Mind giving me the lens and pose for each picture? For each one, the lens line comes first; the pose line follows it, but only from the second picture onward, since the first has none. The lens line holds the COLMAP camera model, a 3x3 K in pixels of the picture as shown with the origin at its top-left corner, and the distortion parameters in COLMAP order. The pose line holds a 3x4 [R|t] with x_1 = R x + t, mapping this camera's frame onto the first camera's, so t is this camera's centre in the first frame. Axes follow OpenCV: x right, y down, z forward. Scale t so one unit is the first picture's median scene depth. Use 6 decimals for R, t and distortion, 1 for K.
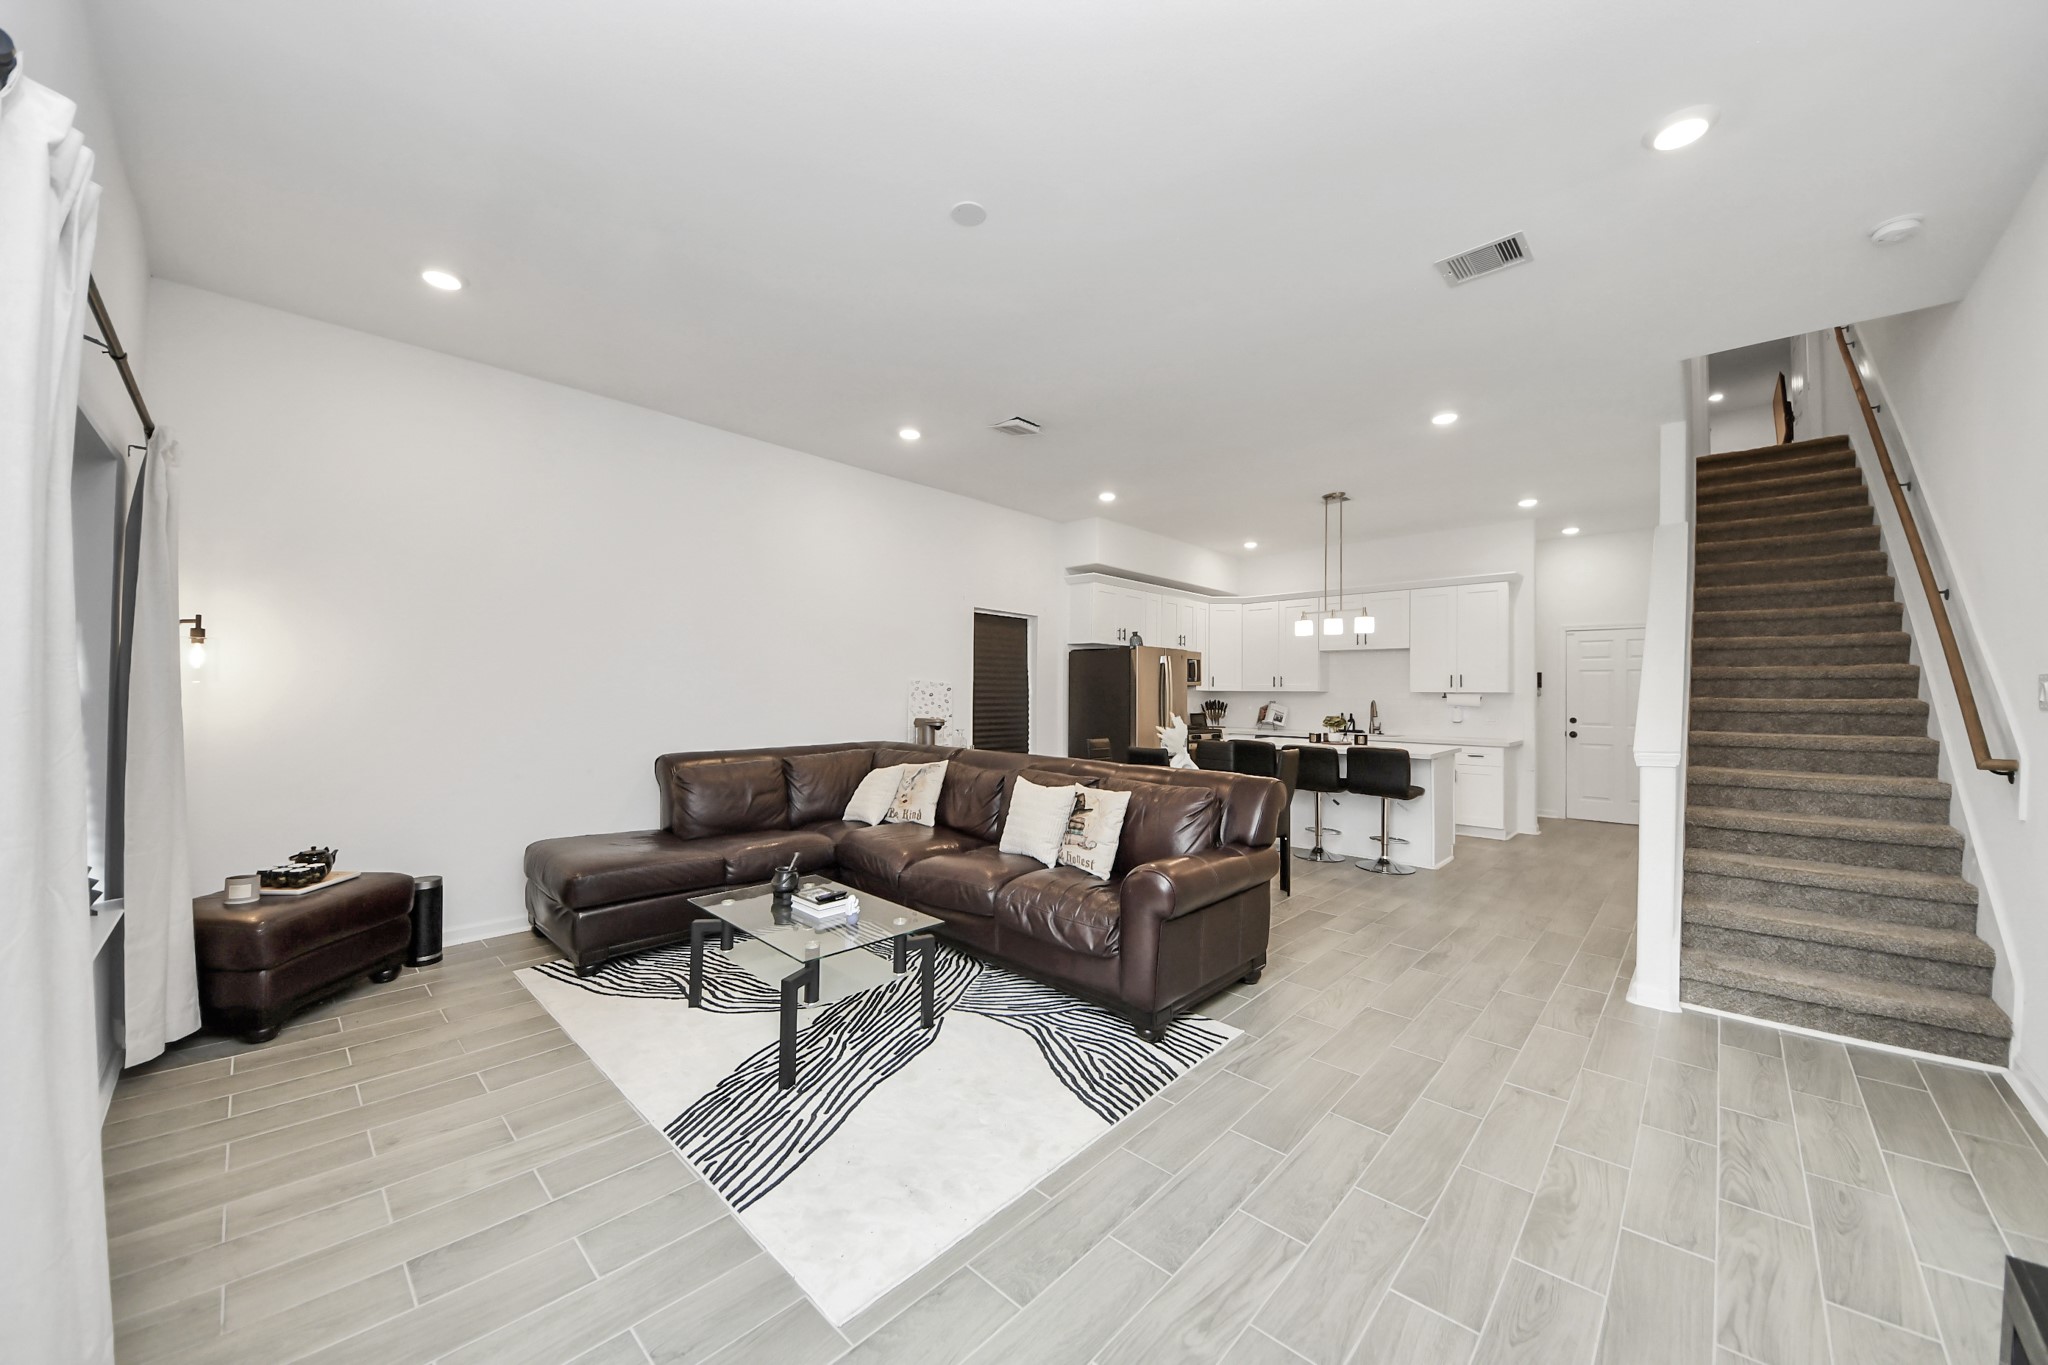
lens RADIAL K [[720.3, 0, 1016.9], [0, 720.3, 686.5], [0, 0, 1]] dist [0.040034, -0.026011]
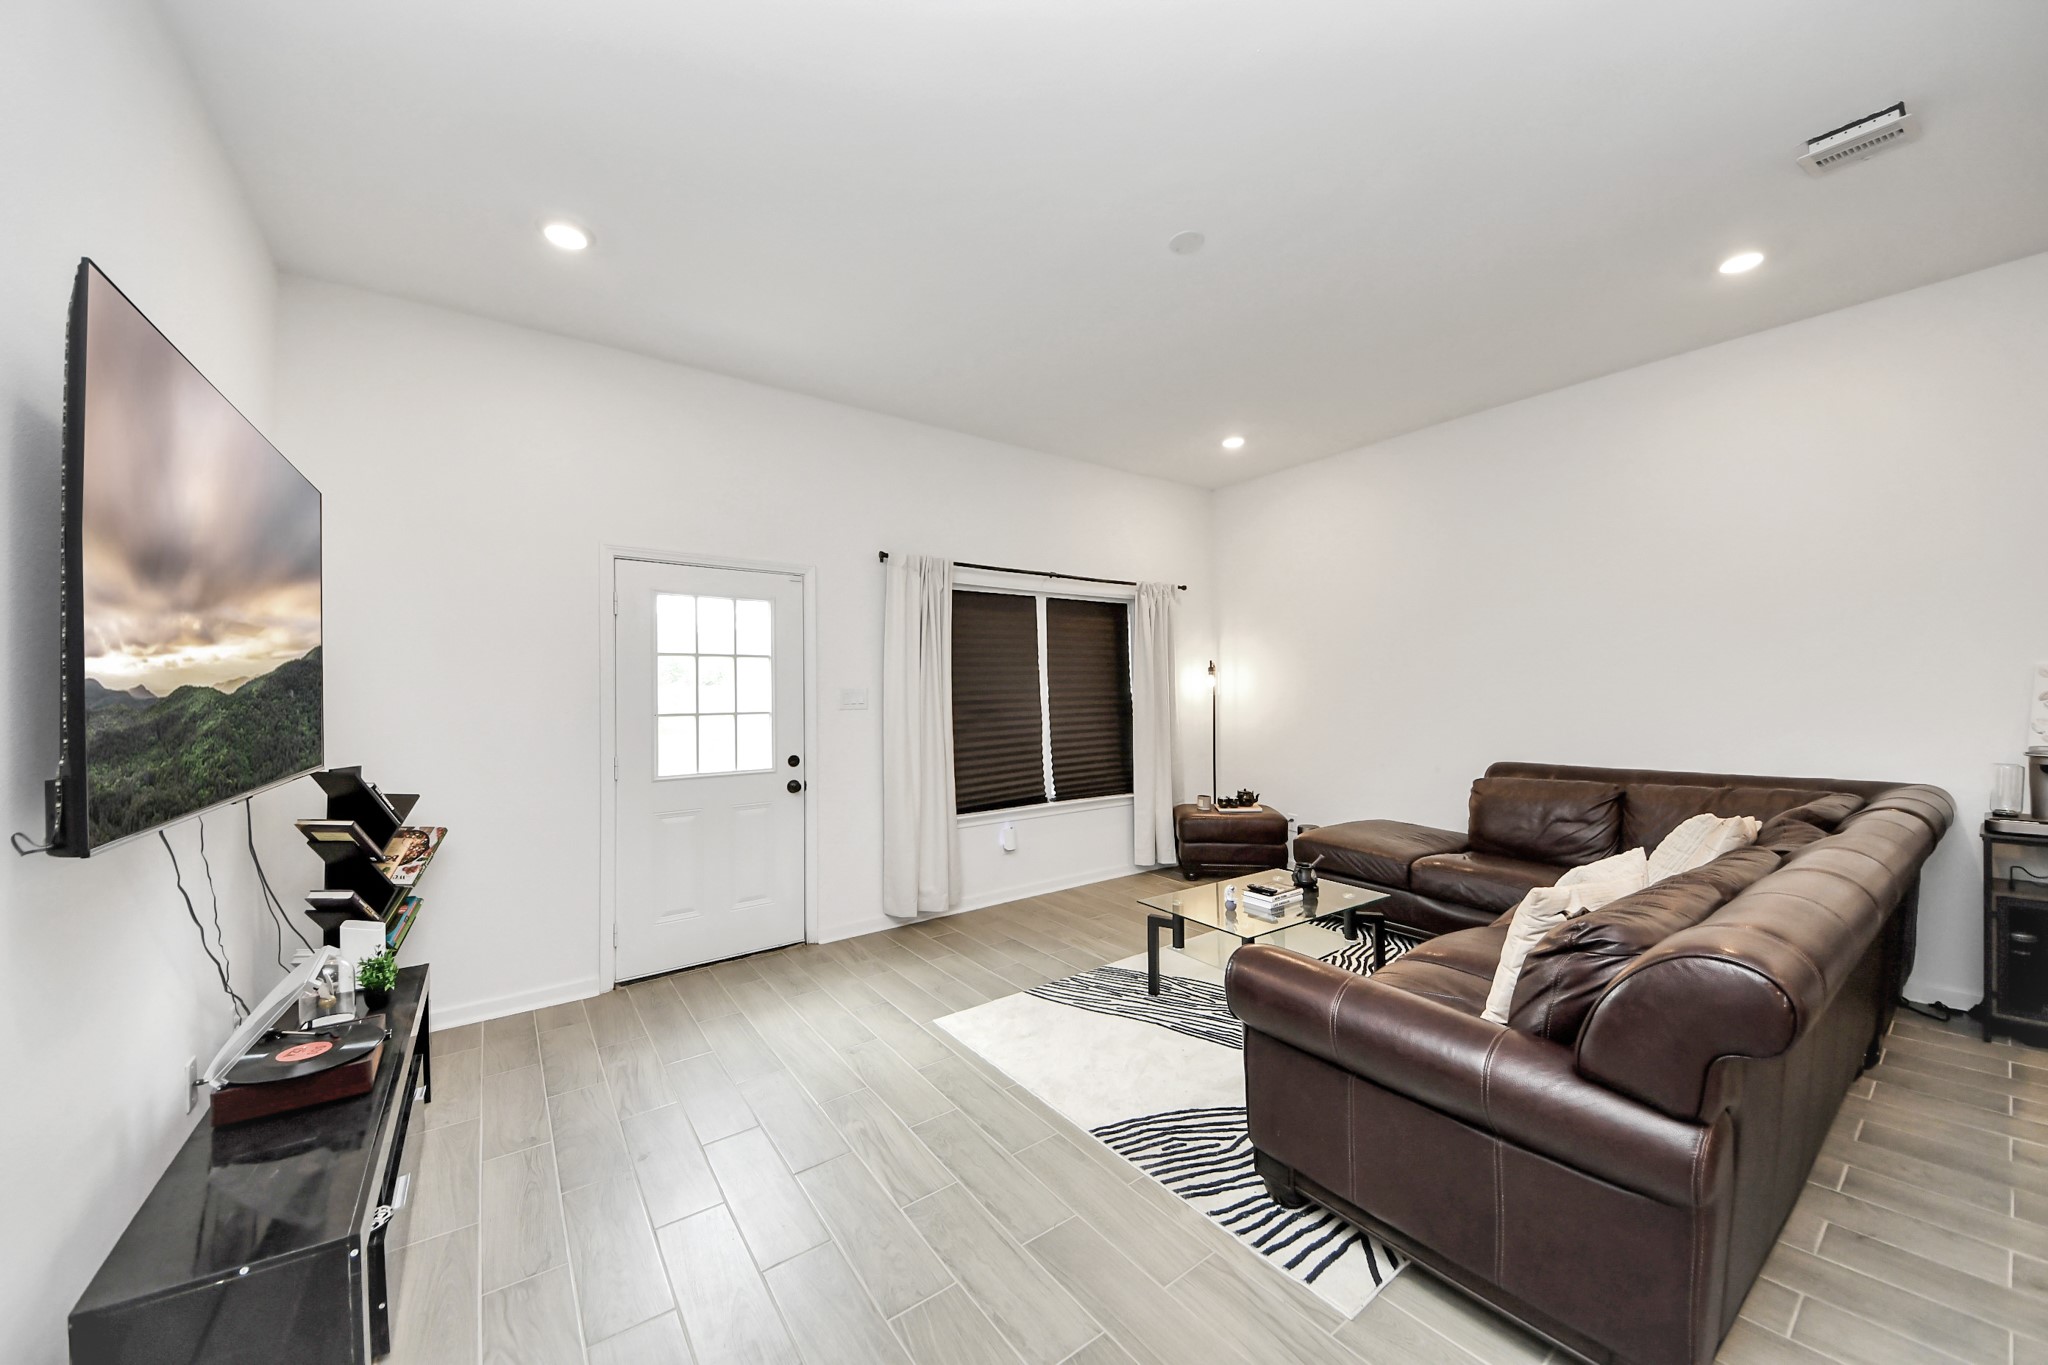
lens RADIAL K [[720.3, 0, 1016.9], [0, 720.3, 686.5], [0, 0, 1]] dist [0.040034, -0.026011]
pose [[-0.176371, -0.013911, -0.984226, 0.843862], [0.019235, 0.999661, -0.017575, -0.001033], [0.984136, -0.022031, -0.176043, 0.798510]]
